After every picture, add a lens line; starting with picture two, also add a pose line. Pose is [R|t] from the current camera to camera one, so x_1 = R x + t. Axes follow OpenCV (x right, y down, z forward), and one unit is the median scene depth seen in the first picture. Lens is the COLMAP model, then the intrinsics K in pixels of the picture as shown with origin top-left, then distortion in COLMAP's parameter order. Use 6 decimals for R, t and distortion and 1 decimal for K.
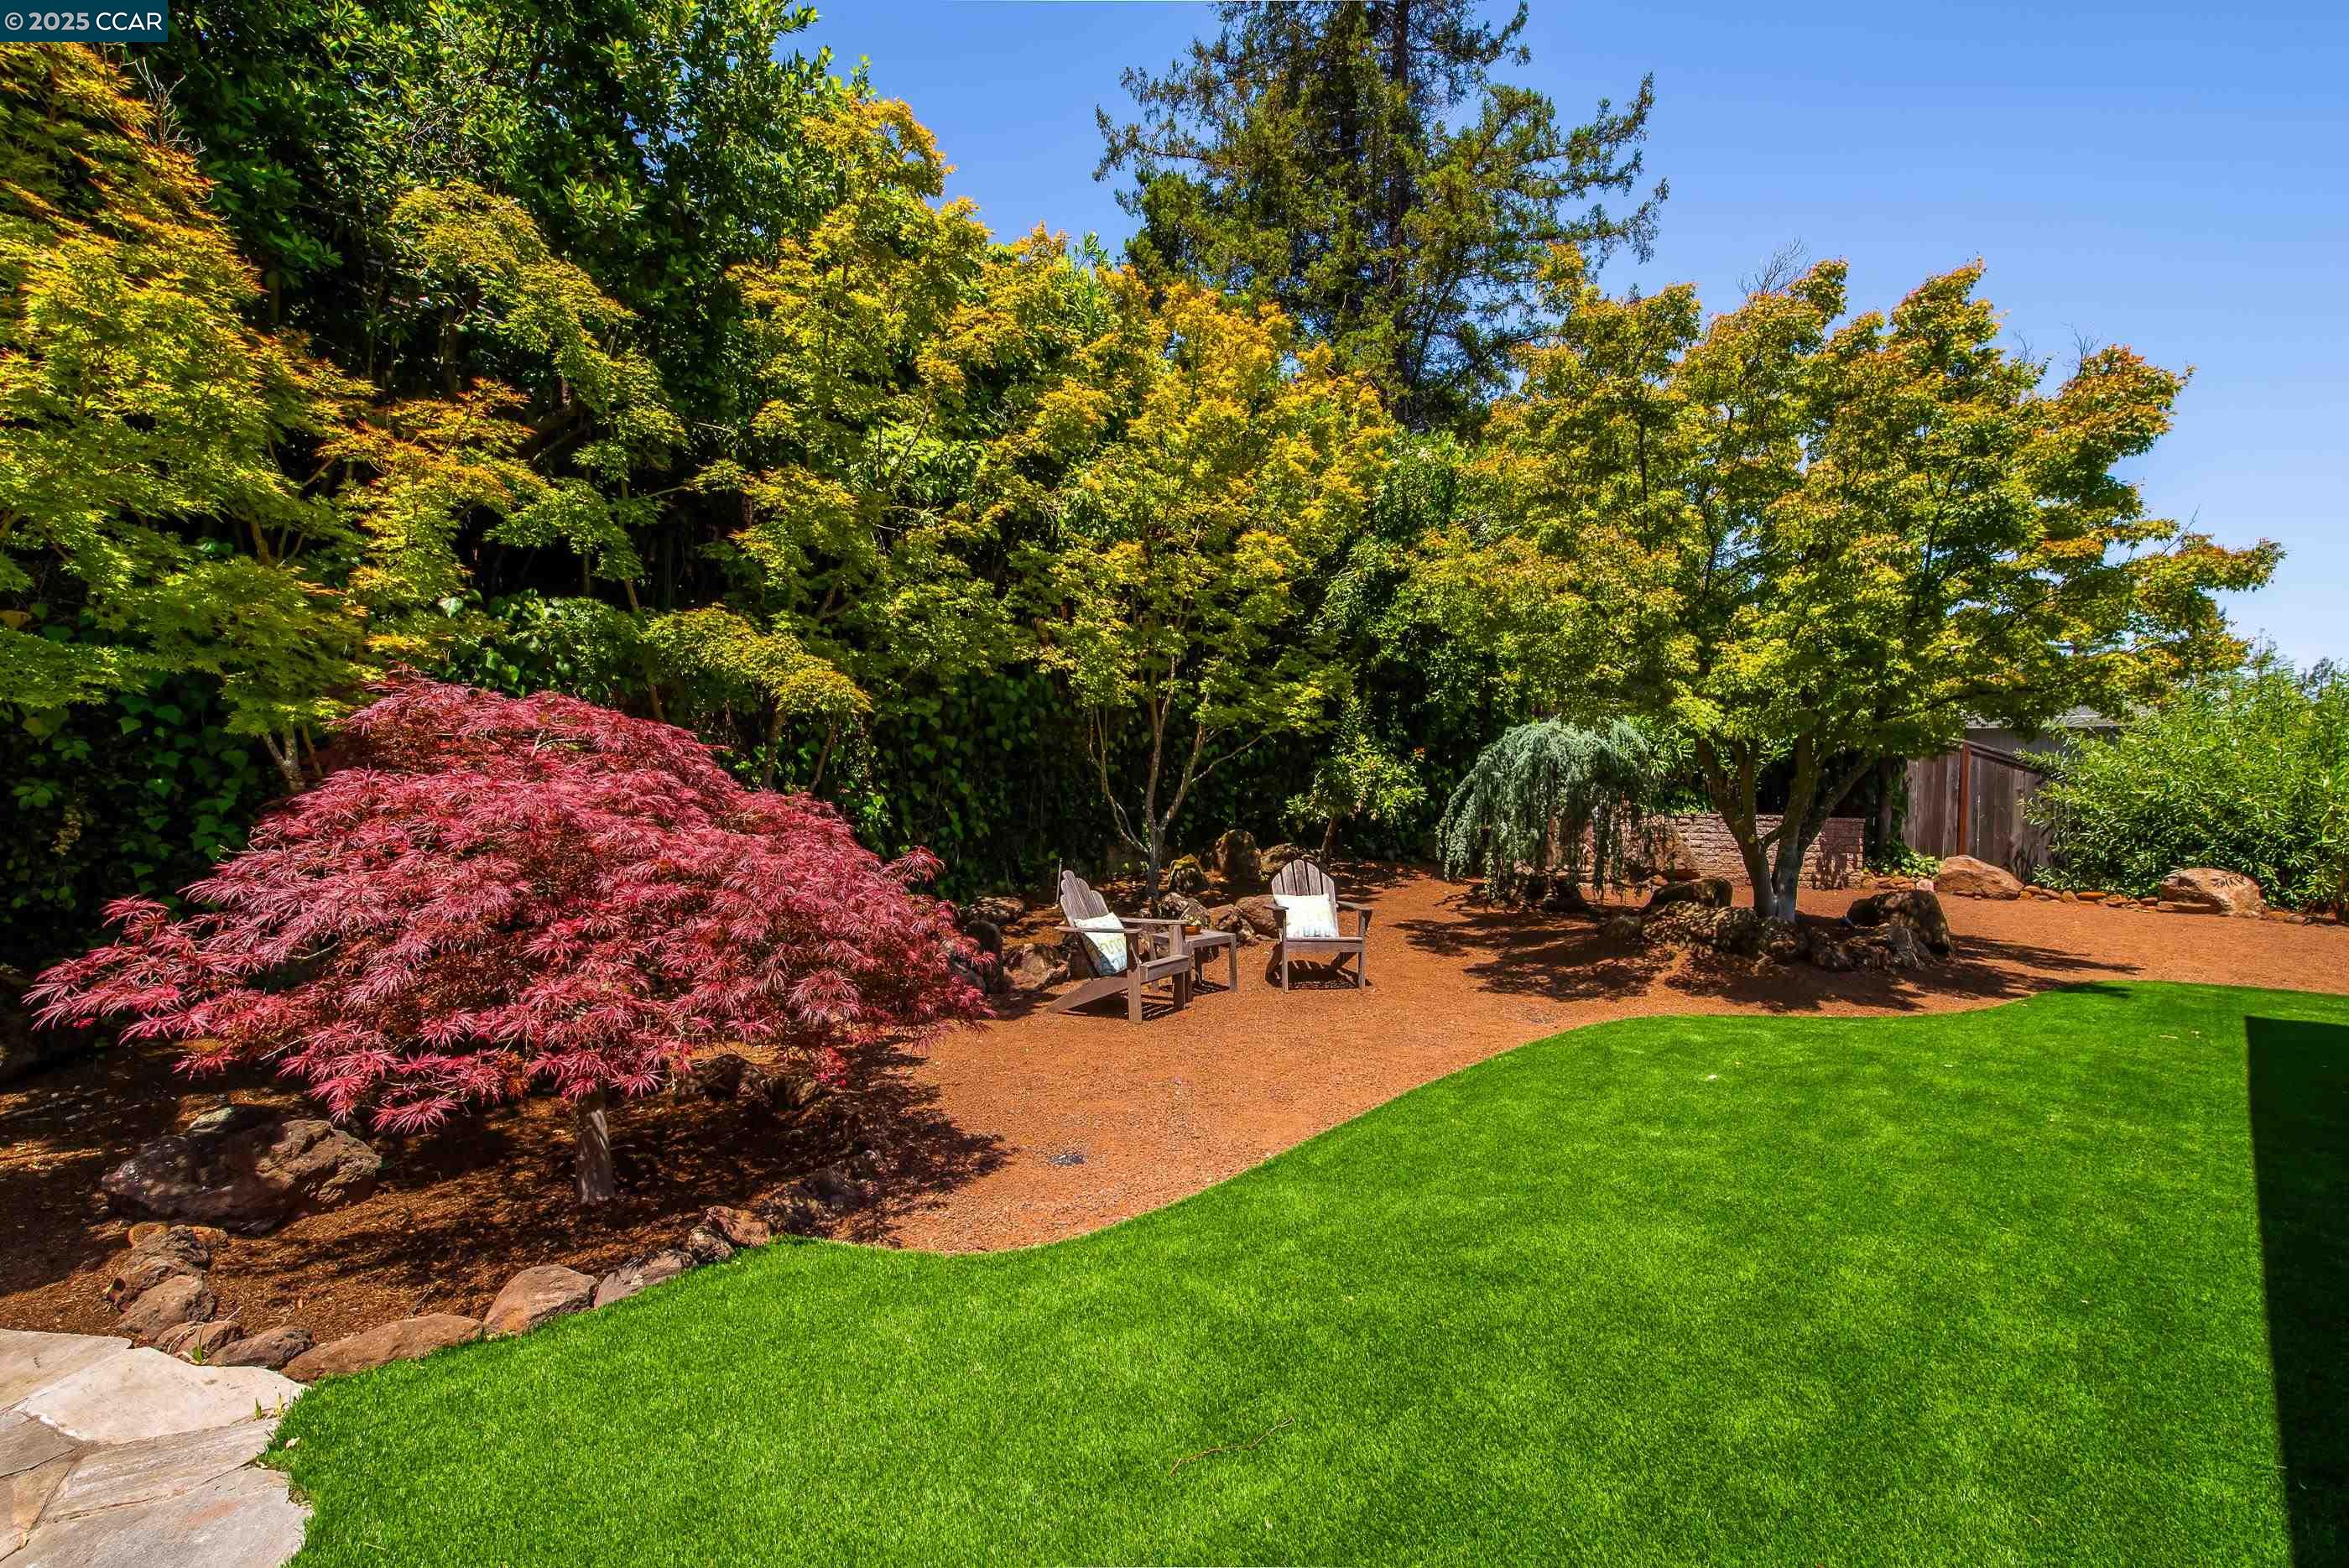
lens RADIAL K [[989.2, 0, 1190.2], [0, 989.2, 804.5], [0, 0, 1]] dist [-0.003943, 0.000273]
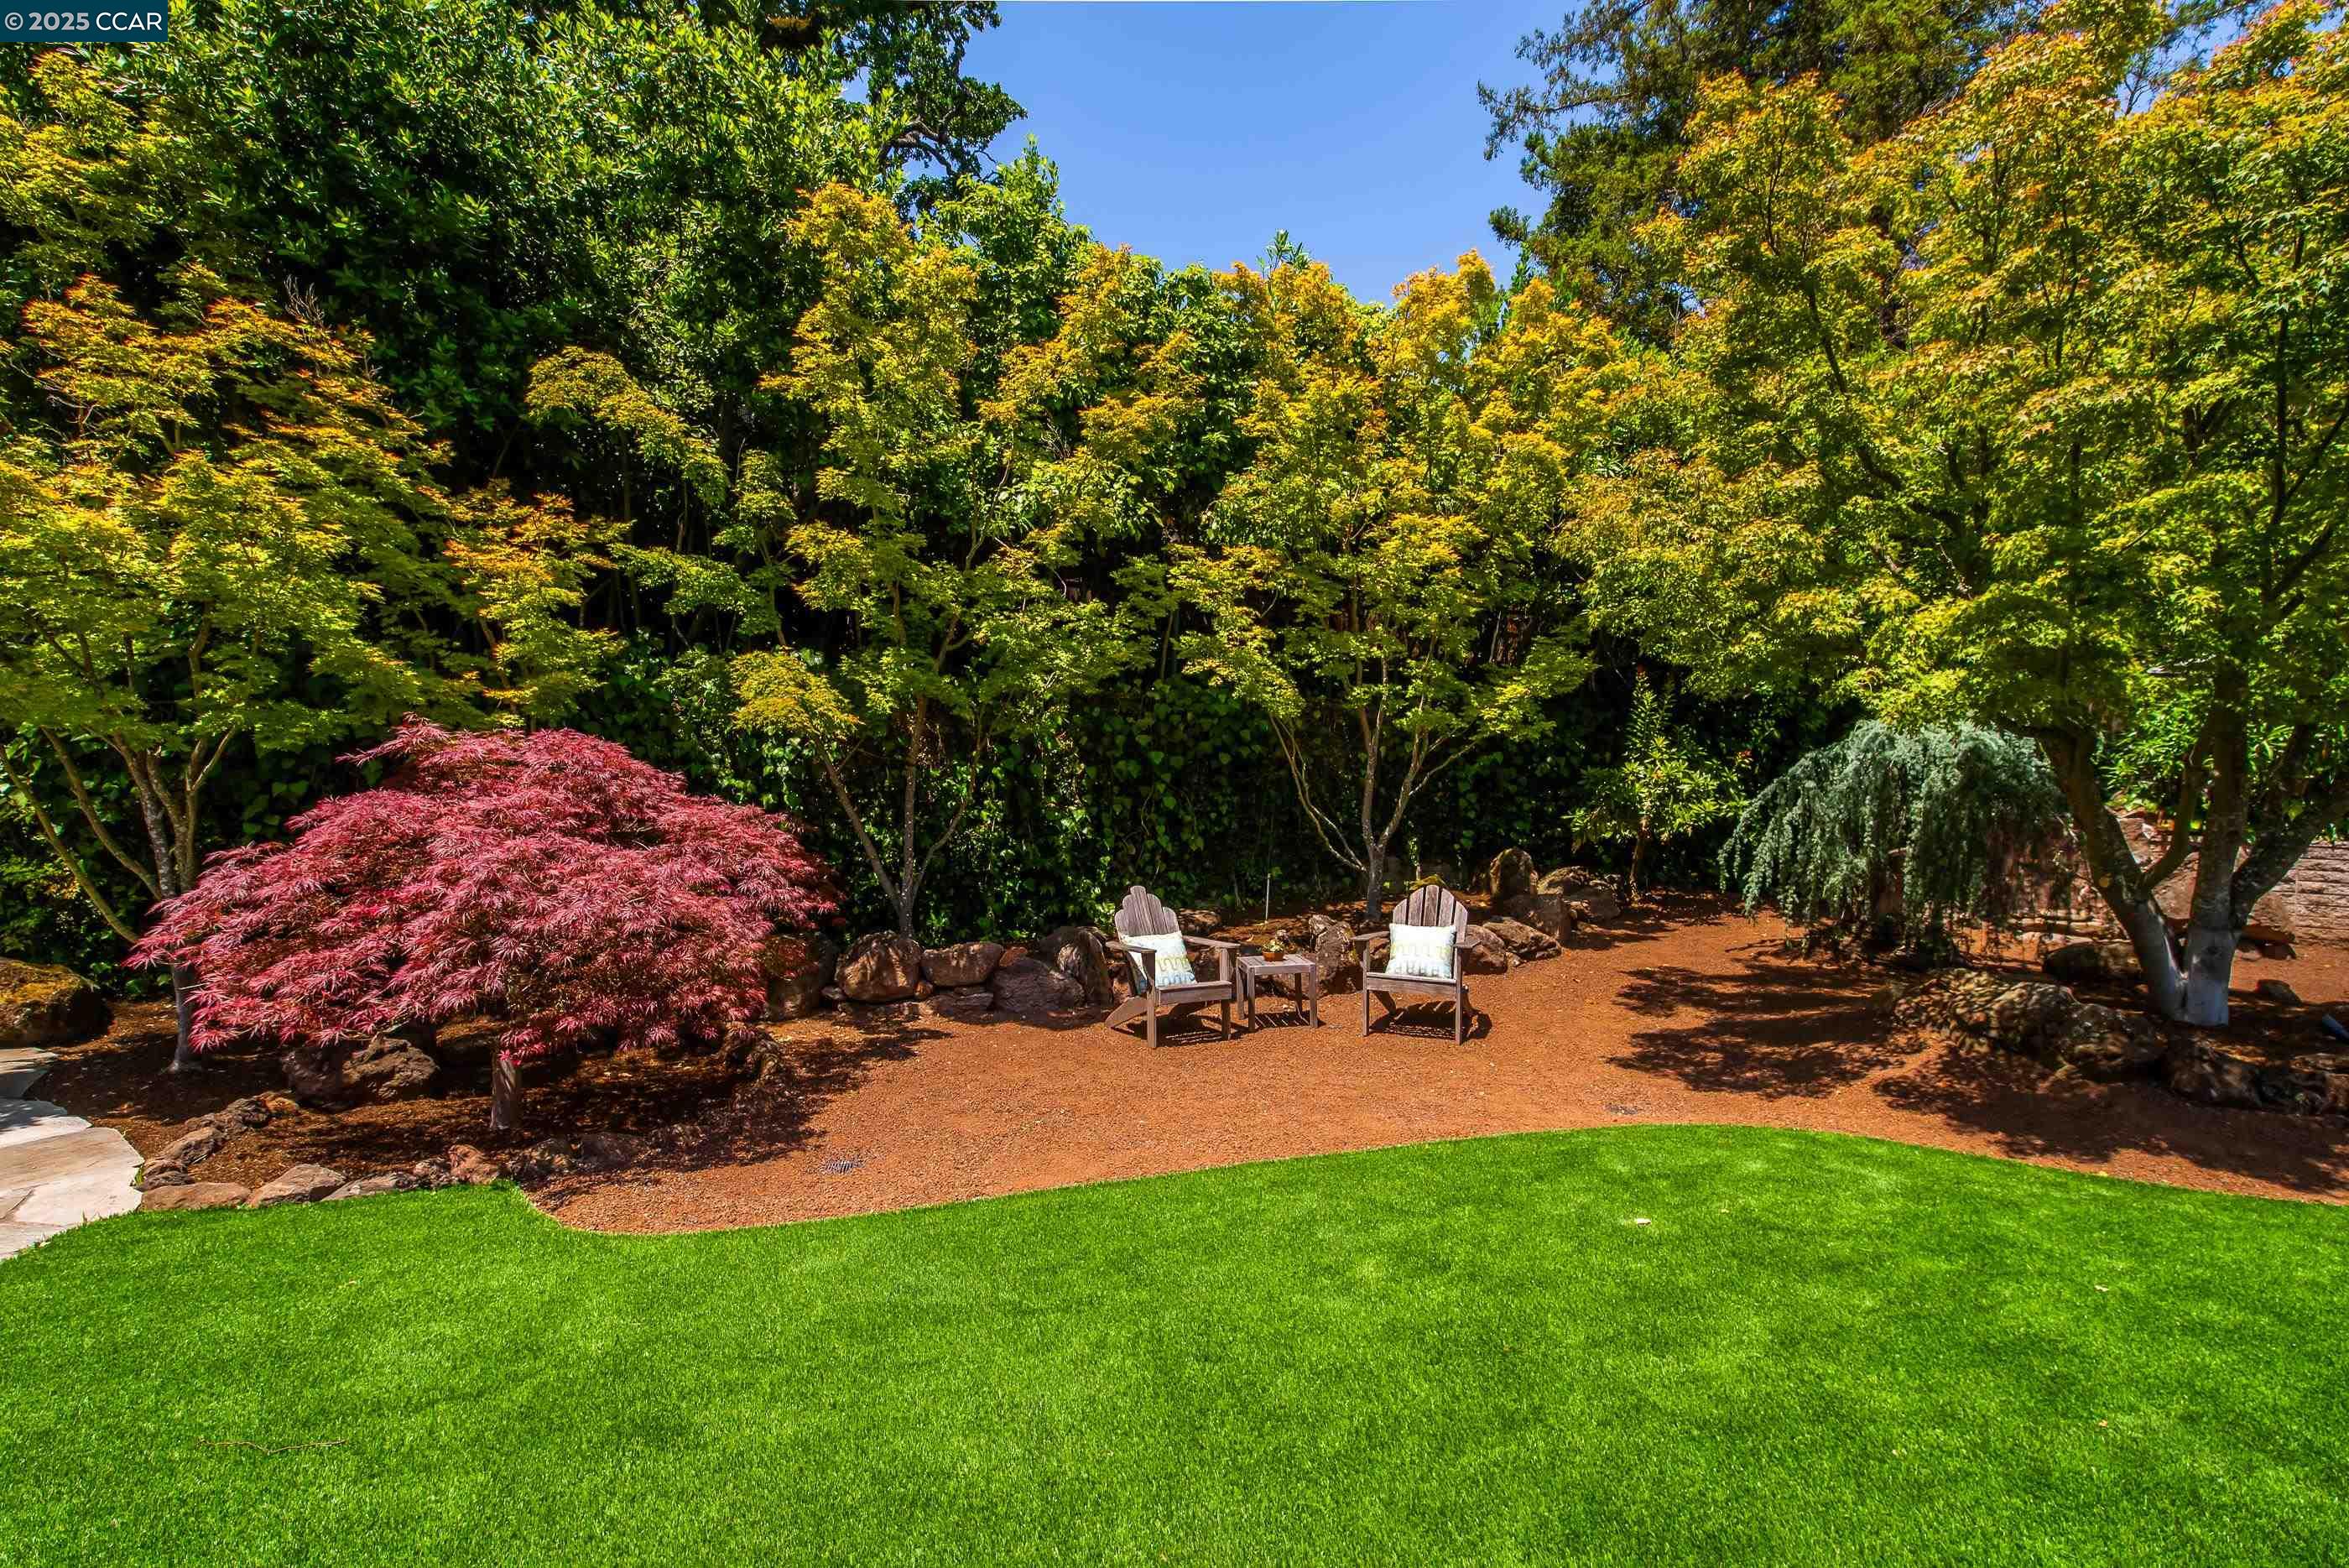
lens RADIAL K [[989.2, 0, 1187.0], [0, 989.2, 796.2], [0, 0, 1]] dist [-0.003943, 0.000273]
pose [[0.870404, -0.003899, -0.492322, 0.282995], [-0.006972, 0.999771, -0.020244, -0.002323], [0.492288, 0.021053, 0.870177, 0.113892]]
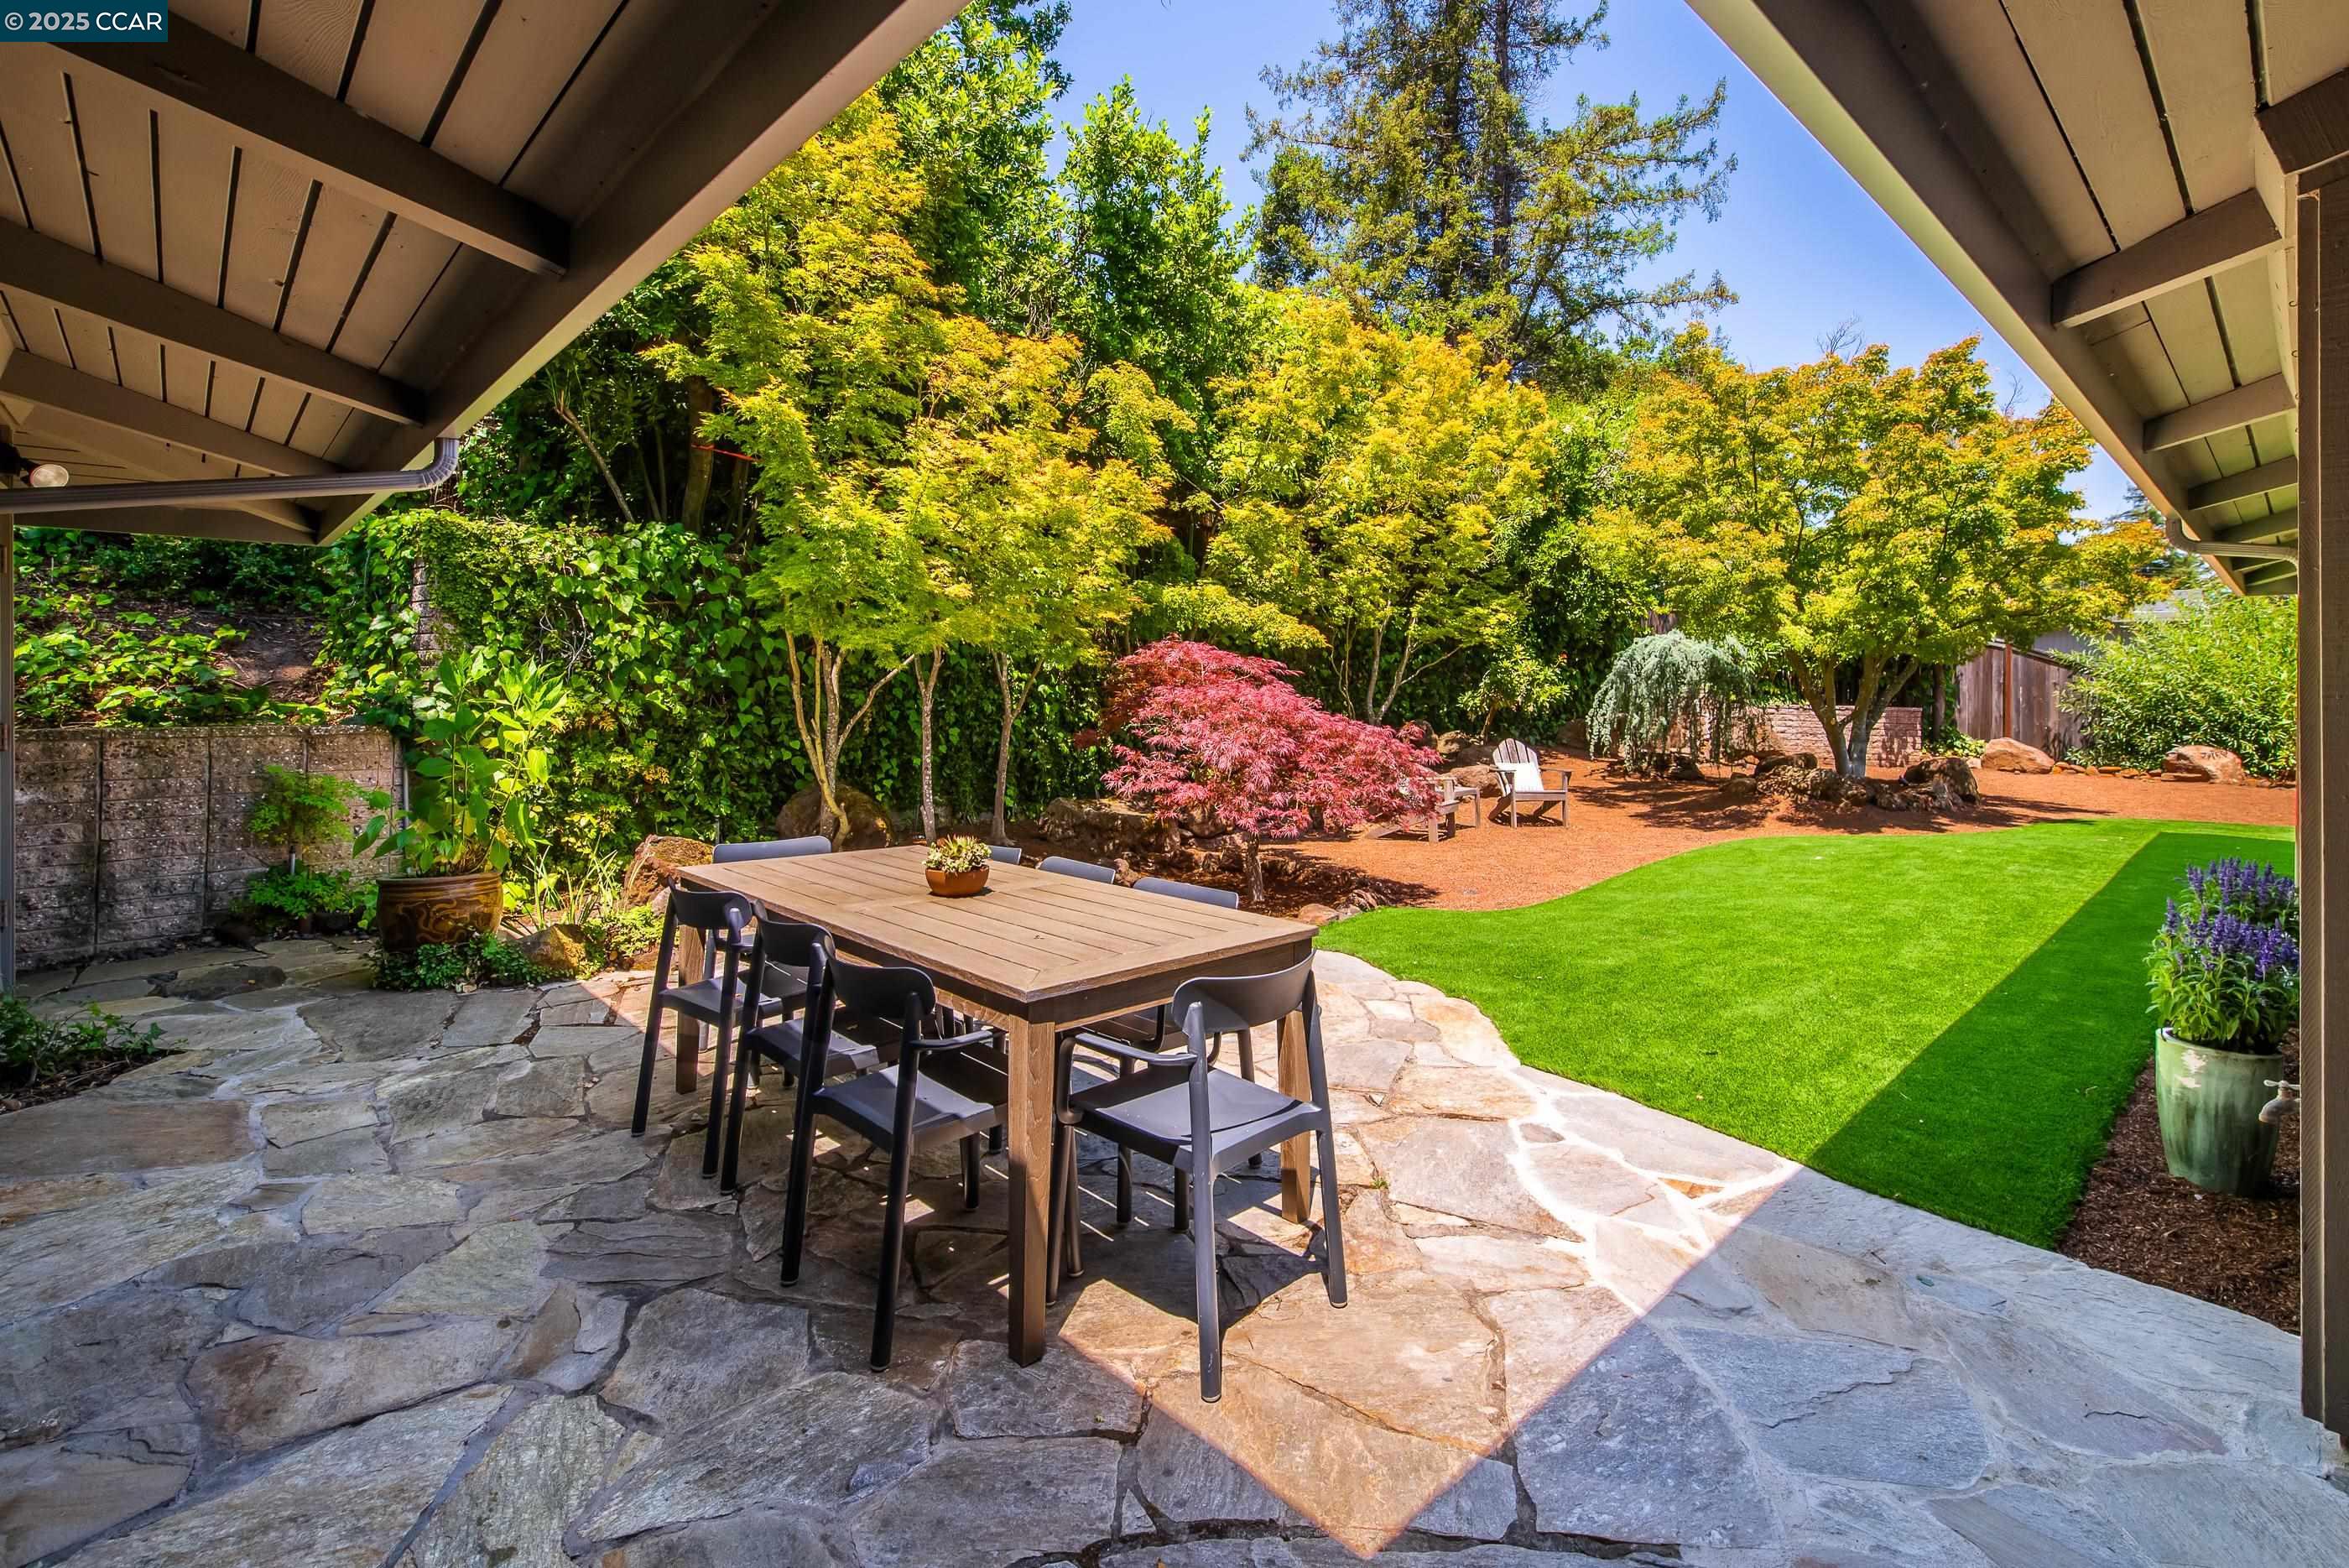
lens RADIAL K [[989.2, 0, 1230.7], [0, 989.2, 671.2], [0, 0, 1]] dist [-0.003943, 0.000273]
pose [[0.999803, -0.007589, -0.018358, -0.210654], [0.007053, 0.999552, -0.029082, -0.001562], [0.018571, 0.028947, 0.999408, -0.341243]]
